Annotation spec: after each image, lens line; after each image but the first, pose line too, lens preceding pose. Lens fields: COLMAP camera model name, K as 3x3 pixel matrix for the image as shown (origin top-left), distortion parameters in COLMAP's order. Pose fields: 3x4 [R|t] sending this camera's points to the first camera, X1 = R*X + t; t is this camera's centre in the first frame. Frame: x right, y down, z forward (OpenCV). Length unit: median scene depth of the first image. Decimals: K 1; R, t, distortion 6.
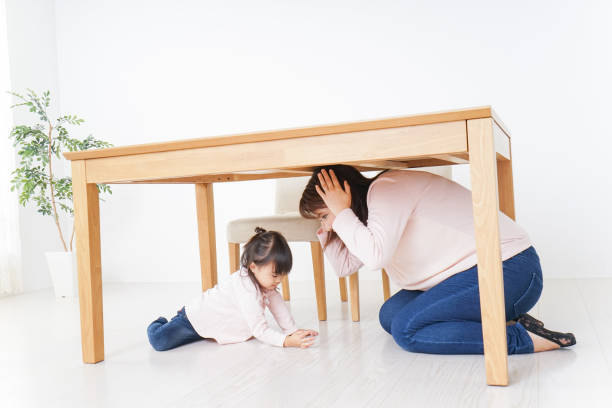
lens RADIAL K [[605.3, 0, 306.0], [0, 605.3, 204.0], [0, 0, 1]] dist [-0.000914, 0.001004]
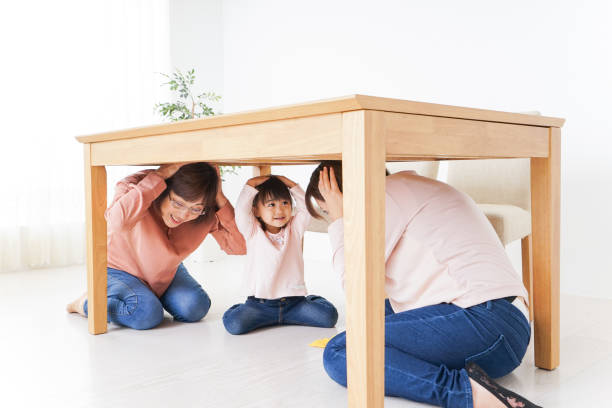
lens RADIAL K [[605.3, 0, 306.0], [0, 605.3, 204.0], [0, 0, 1]] dist [-0.000914, 0.001004]
pose [[0.896752, 0.070205, -0.436929, 0.348264], [-0.045624, 0.996742, 0.066516, -0.043562], [0.440175, -0.039714, 0.897033, 0.170893]]
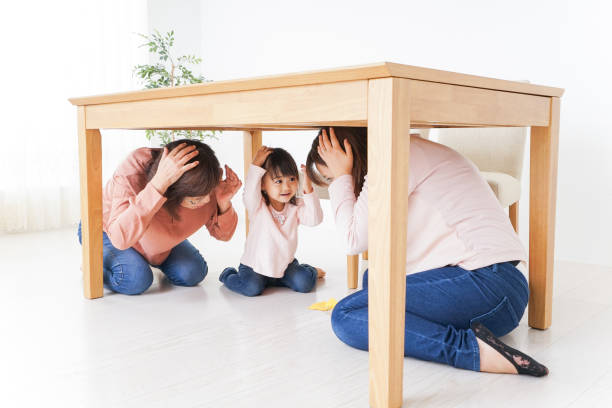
lens RADIAL K [[605.3, 0, 306.0], [0, 605.3, 204.0], [0, 0, 1]] dist [-0.000914, 0.001004]
pose [[0.922324, 0.098773, -0.373580, 0.305058], [-0.057736, 0.991152, 0.119514, -0.041523], [0.382079, -0.088661, 0.919867, 0.142348]]
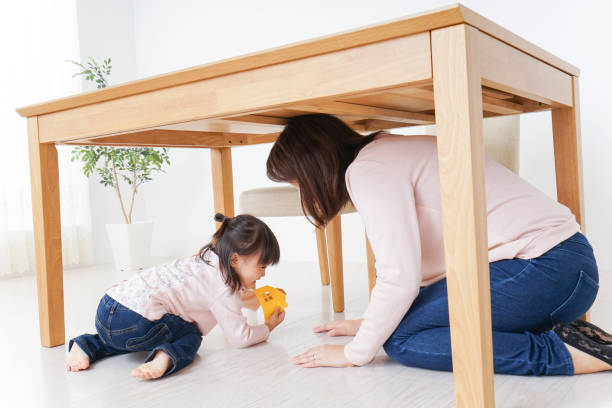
lens RADIAL K [[600.1, 0, 309.2], [0, 600.1, 207.6], [0, 0, 1]] dist [-0.001095, -0.001889]
pose [[0.969479, 0.014366, -0.244751, 0.183058], [-0.004598, 0.999172, 0.040436, 0.017485], [0.245129, -0.038077, 0.968742, 0.197480]]
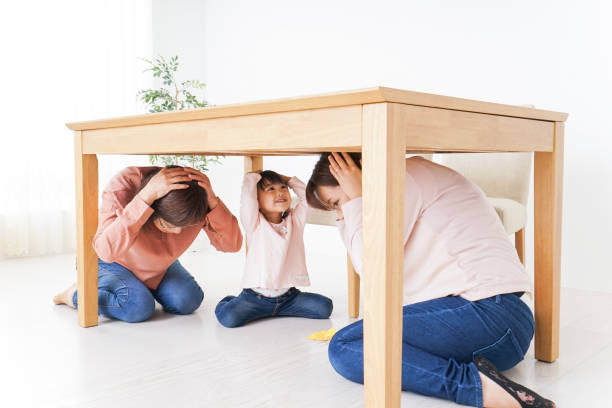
lens RADIAL K [[605.3, 0, 306.0], [0, 605.3, 204.0], [0, 0, 1]] dist [-0.000914, 0.001004]
pose [[0.916618, 0.085090, -0.390604, 0.310097], [-0.057346, 0.994967, 0.082173, -0.044449], [0.395630, -0.052922, 0.916884, 0.163370]]
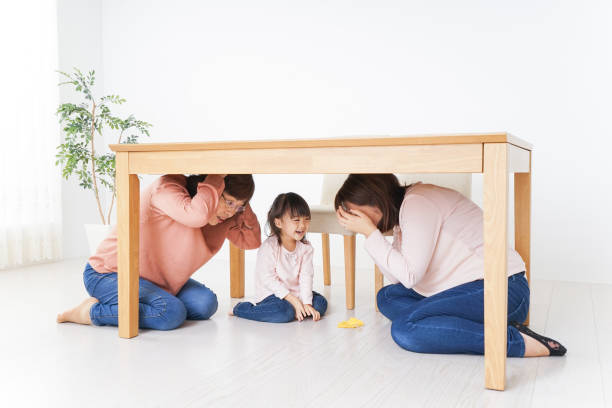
lens RADIAL K [[605.3, 0, 306.0], [0, 605.3, 204.0], [0, 0, 1]] dist [-0.000914, 0.001004]
pose [[0.997128, 0.058996, -0.047498, 0.005943], [-0.056739, 0.997256, 0.047554, -0.039521], [0.050173, -0.044722, 0.997739, -0.053591]]
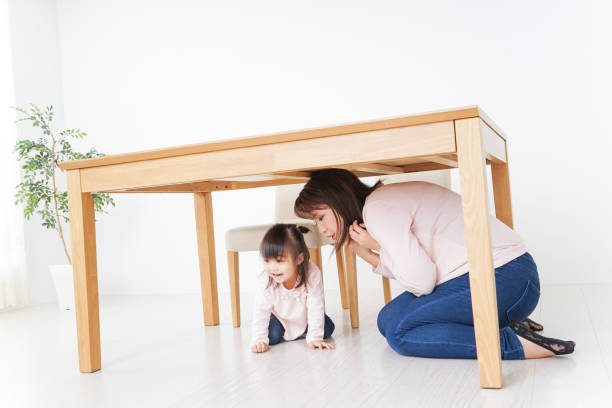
lens RADIAL K [[605.3, 0, 306.0], [0, 605.3, 204.0], [0, 0, 1]] dist [-0.000914, 0.001004]
pose [[0.999674, -0.016605, -0.019385, 0.023536], [0.016172, 0.999621, -0.022279, 0.010533], [0.019748, 0.021959, 0.999564, 0.001945]]
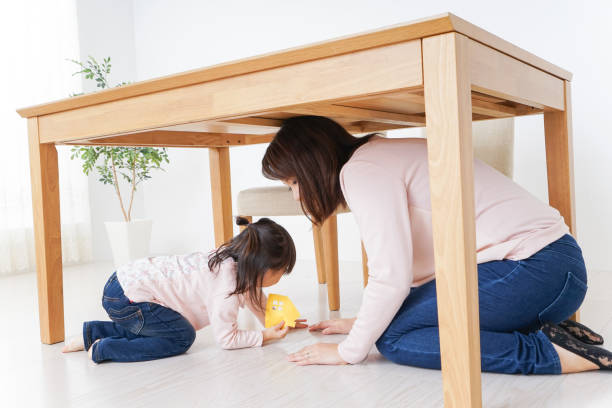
lens RADIAL K [[600.1, 0, 309.2], [0, 600.1, 207.6], [0, 0, 1]] dist [-0.001095, -0.001889]
pose [[0.969576, 0.020022, -0.243970, 0.189822], [-0.009244, 0.998933, 0.045242, 0.013285], [0.244616, -0.041610, 0.968727, 0.188042]]
